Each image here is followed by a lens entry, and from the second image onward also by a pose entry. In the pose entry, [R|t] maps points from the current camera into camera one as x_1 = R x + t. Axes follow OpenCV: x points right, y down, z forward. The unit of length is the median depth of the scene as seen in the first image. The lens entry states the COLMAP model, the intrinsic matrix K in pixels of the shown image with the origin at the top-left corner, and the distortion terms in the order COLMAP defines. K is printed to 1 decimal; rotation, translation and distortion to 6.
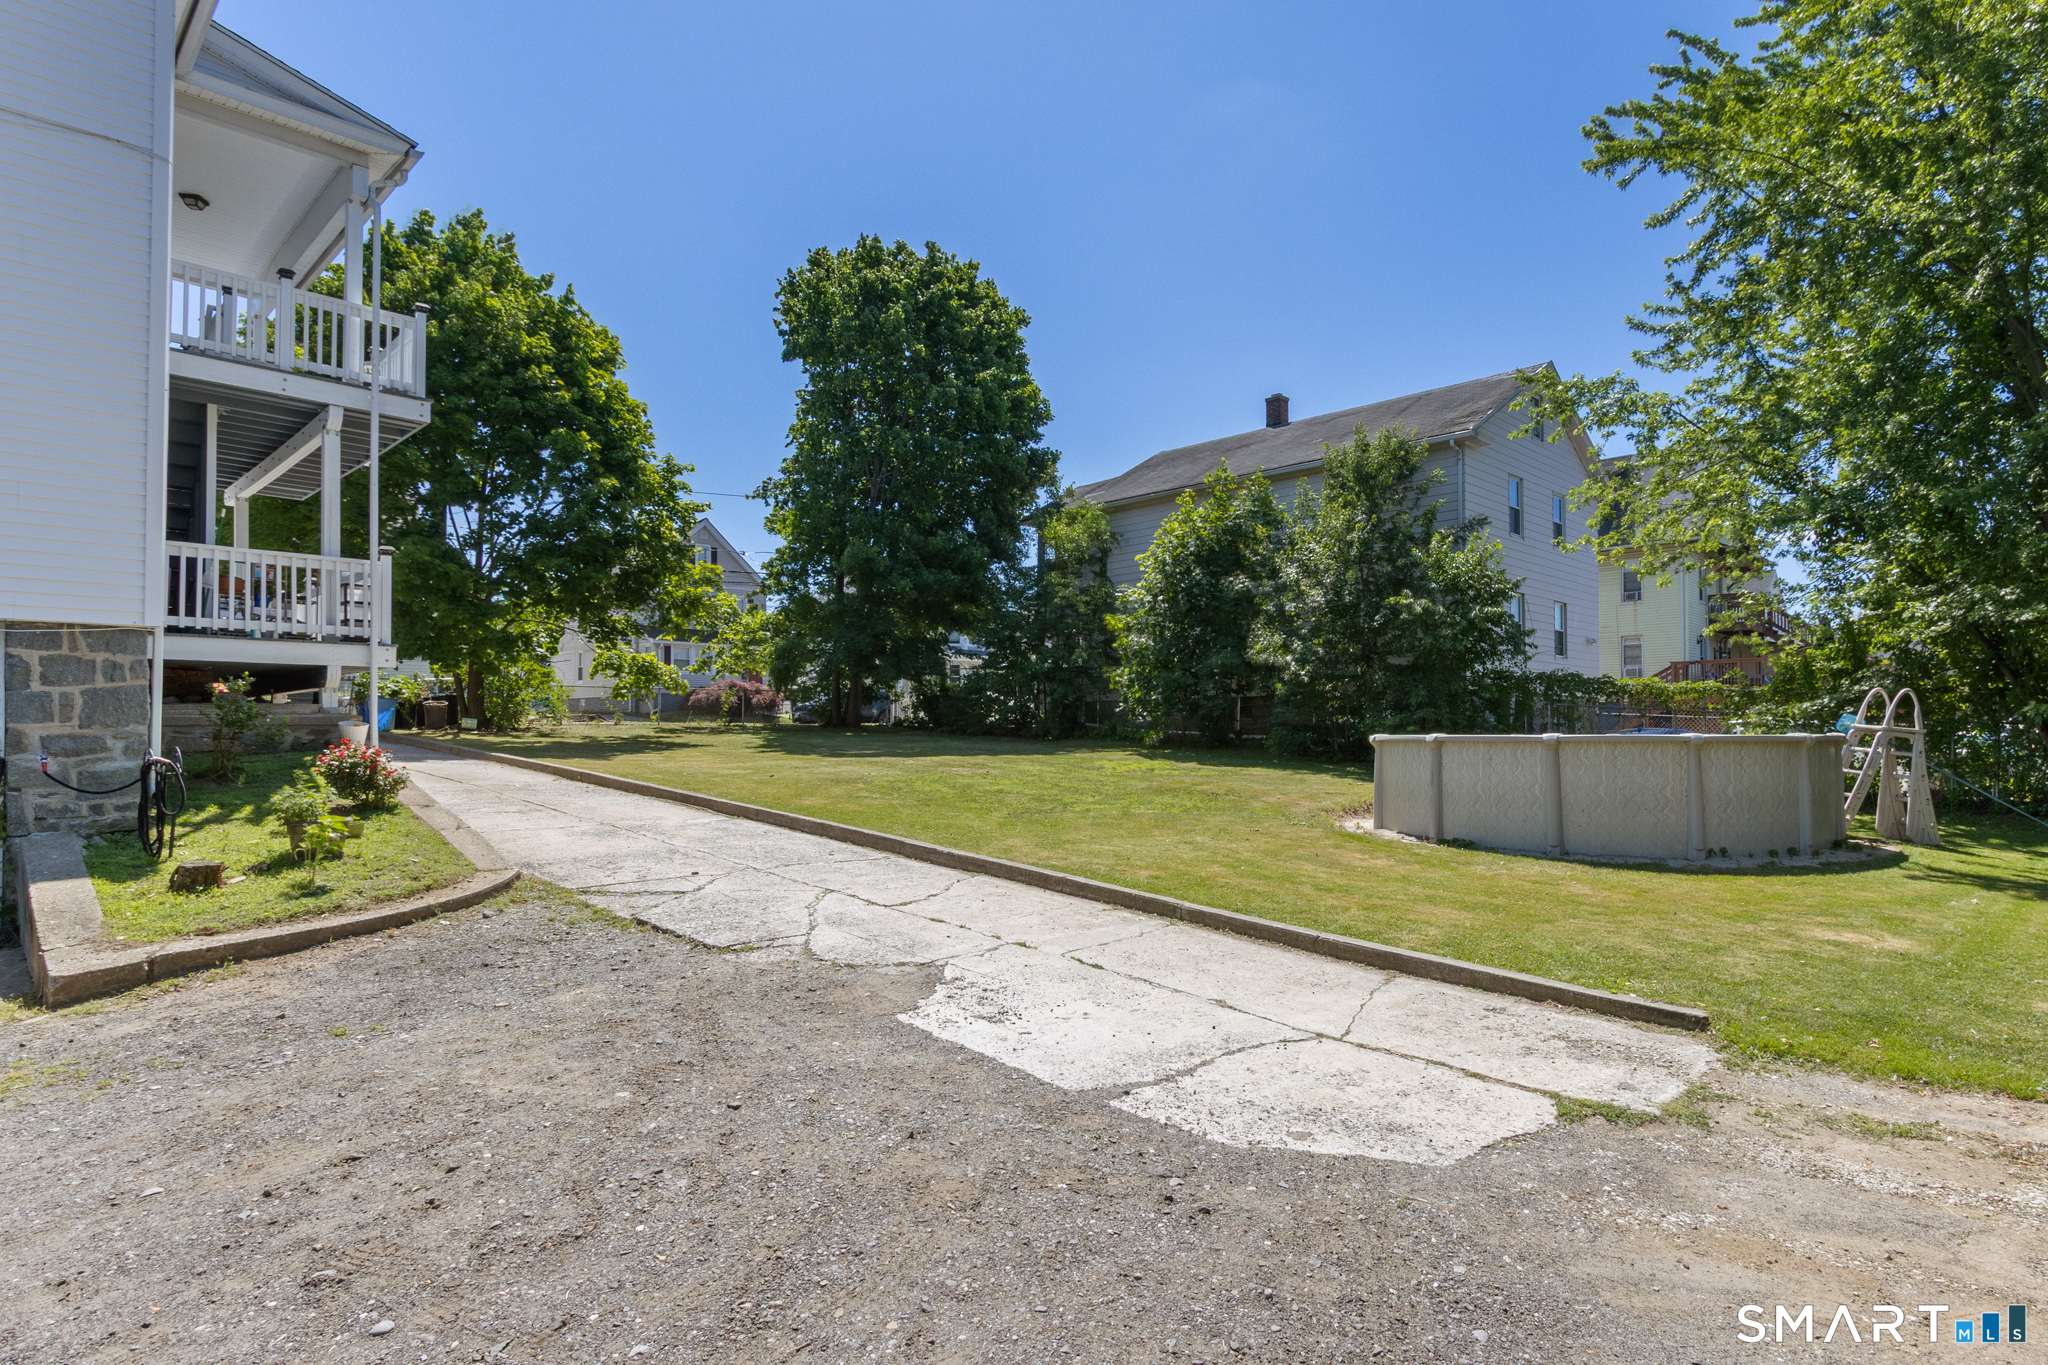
lens RADIAL K [[1184.6, 0, 1029.9], [0, 1184.6, 740.7], [0, 0, 1]] dist [-0.001499, -0.000388]
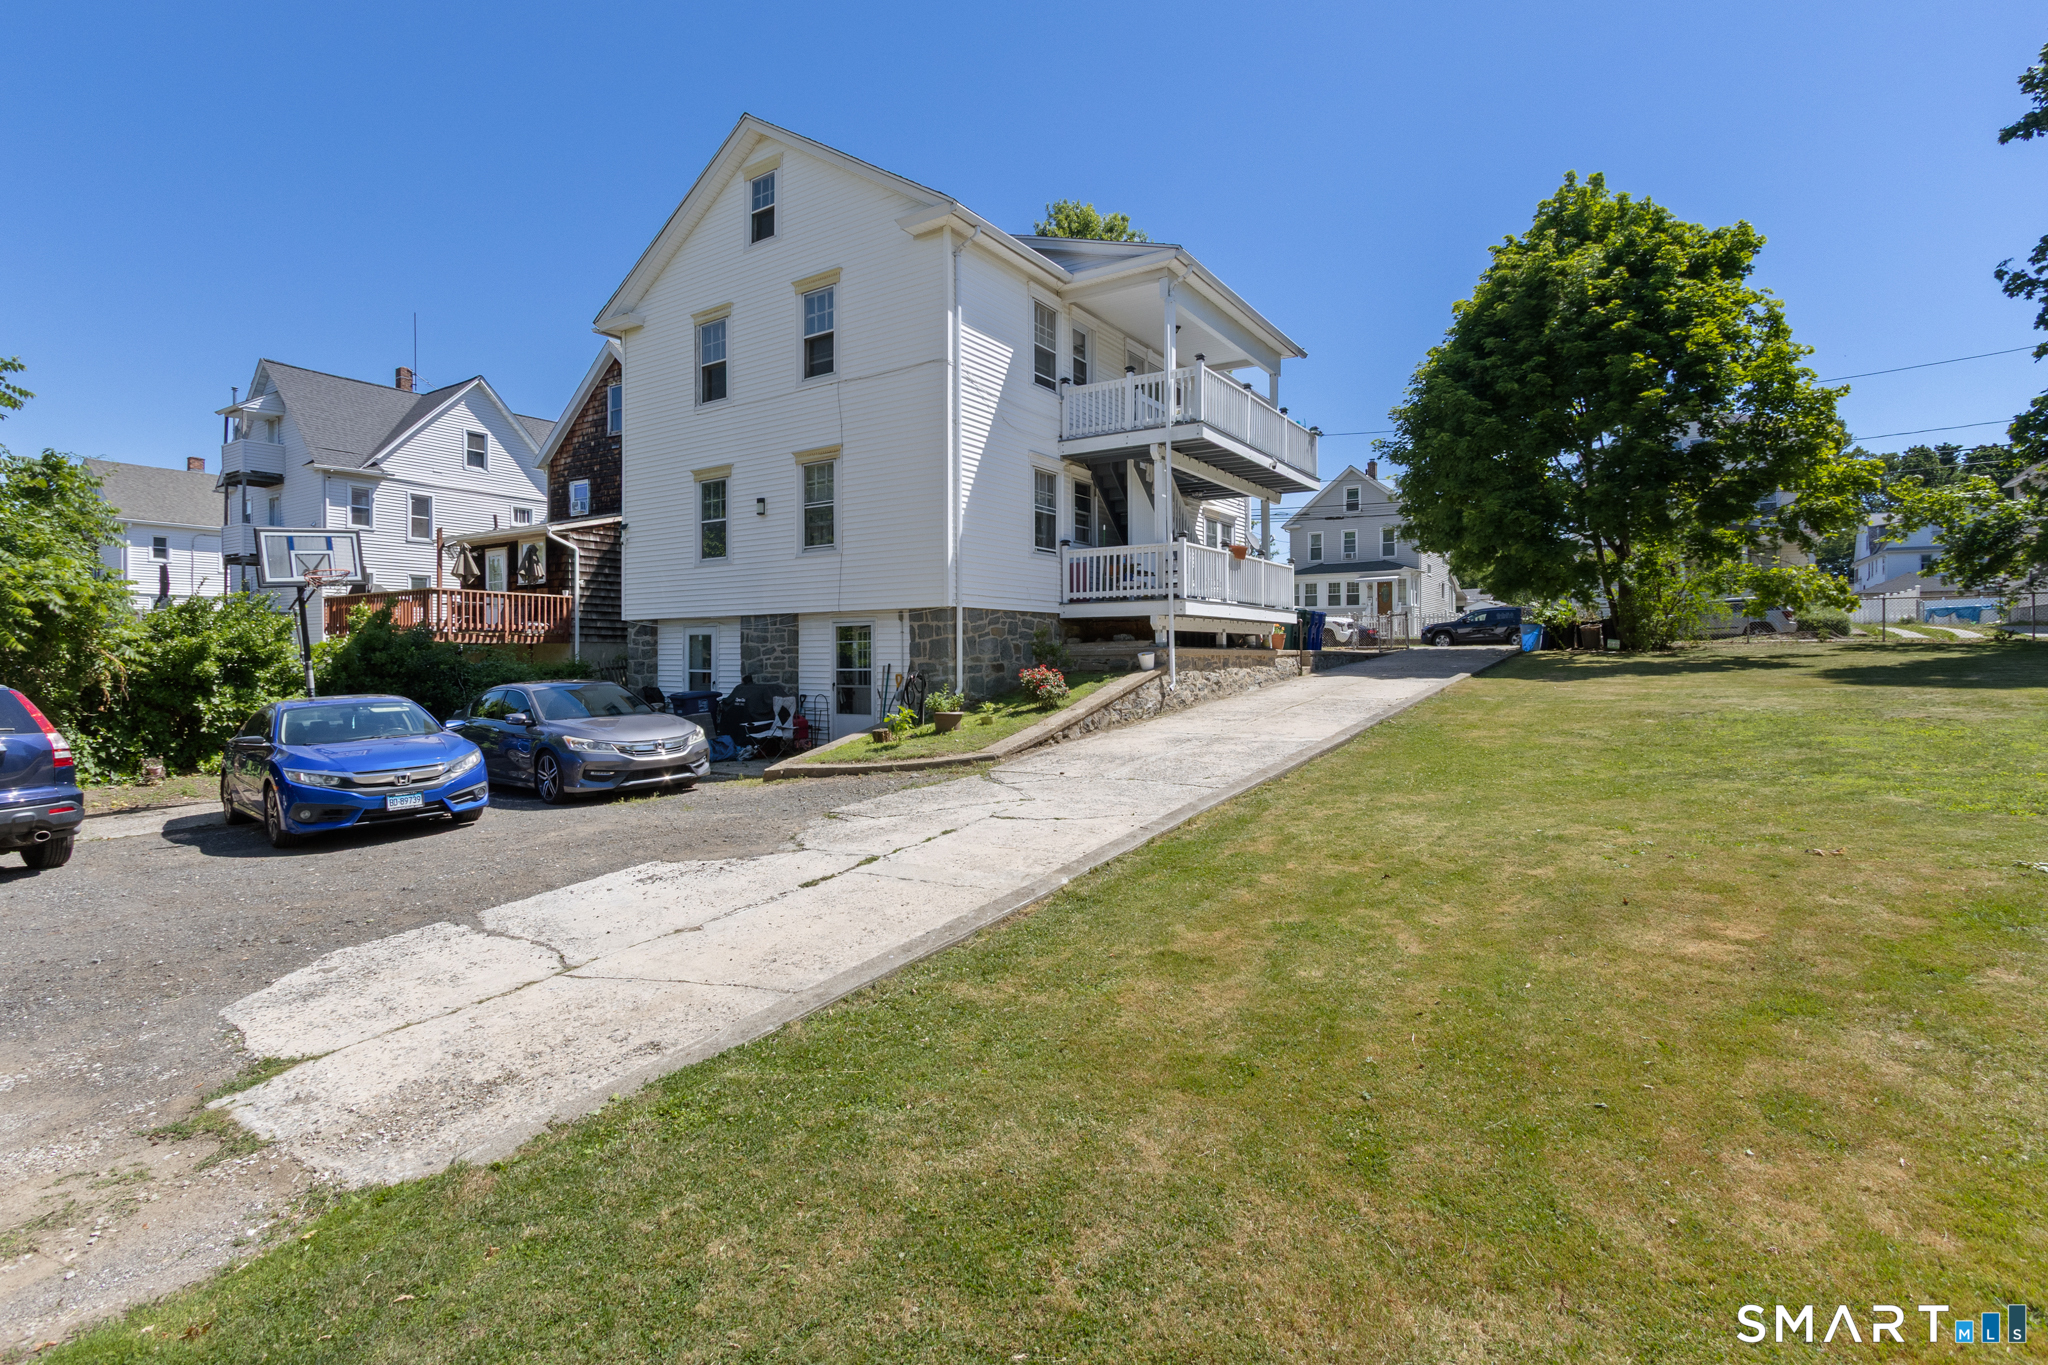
lens RADIAL K [[938.8, 0, 1026.1], [0, 938.8, 652.7], [0, 0, 1]] dist [-0.007983, 0.000301]
pose [[0.195470, -0.003467, -0.980704, 0.921972], [0.003277, 0.999990, -0.002882, -0.020849], [0.980704, -0.002650, 0.195480, 1.002326]]
